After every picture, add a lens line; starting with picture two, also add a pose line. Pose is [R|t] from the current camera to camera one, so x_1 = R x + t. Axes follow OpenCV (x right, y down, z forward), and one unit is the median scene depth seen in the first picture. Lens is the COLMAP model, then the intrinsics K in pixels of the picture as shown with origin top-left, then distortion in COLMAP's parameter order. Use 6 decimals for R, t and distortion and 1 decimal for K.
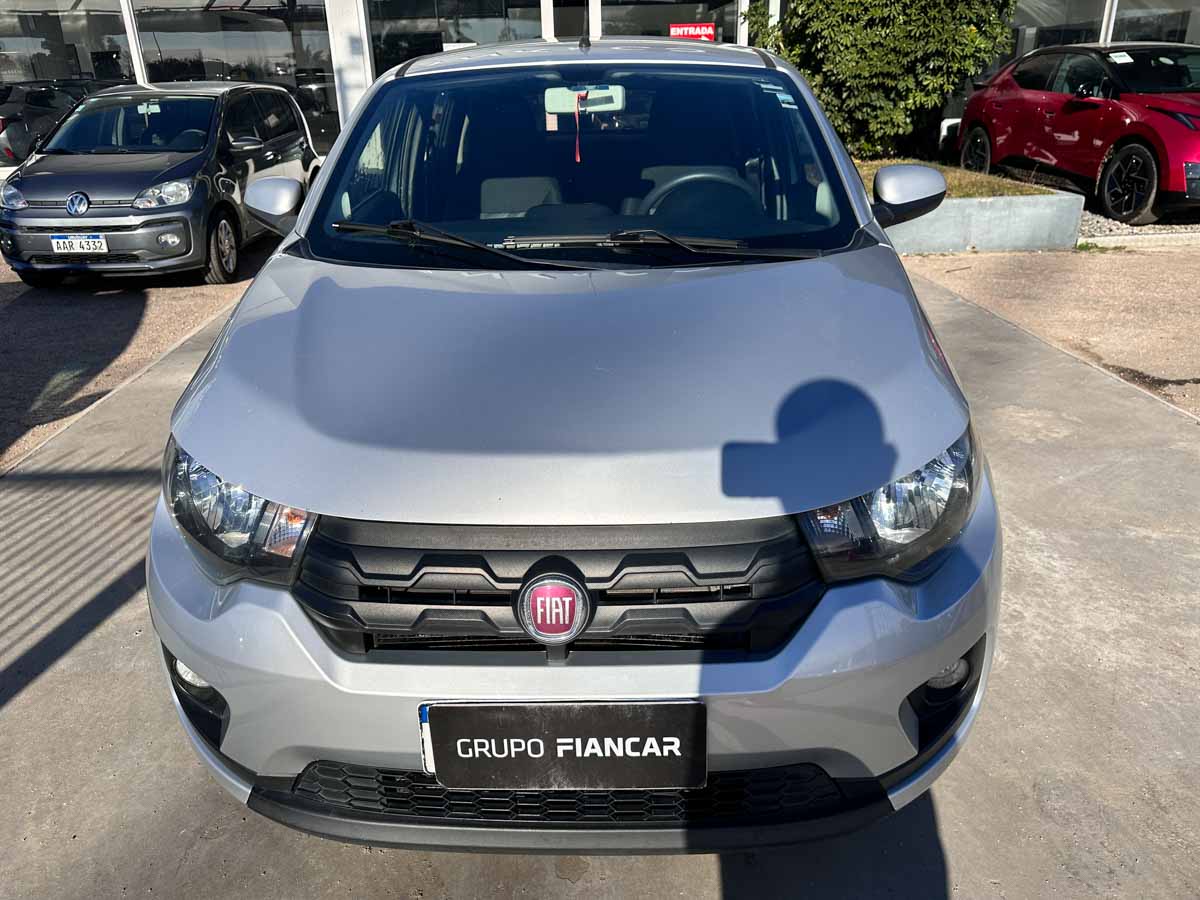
lens RADIAL K [[861.3, 0, 604.5], [0, 861.3, 434.0], [0, 0, 1]] dist [-0.002524, -0.002347]
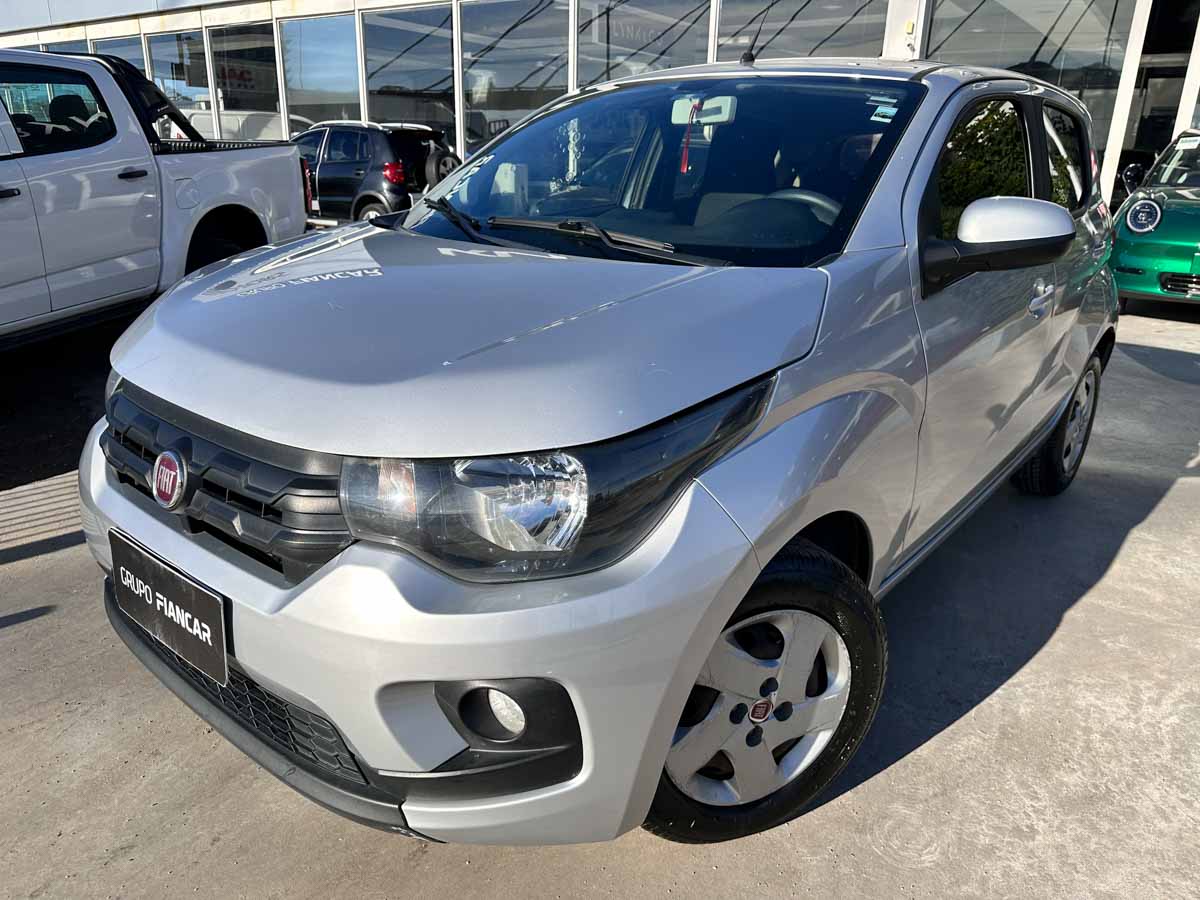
lens RADIAL K [[861.3, 0, 604.5], [0, 861.3, 434.0], [0, 0, 1]] dist [-0.002524, -0.002347]
pose [[0.770390, 0.232174, -0.593797, 0.568639], [-0.274293, 0.961437, 0.020055, -0.021138], [0.575554, 0.147424, 0.804365, 0.197414]]
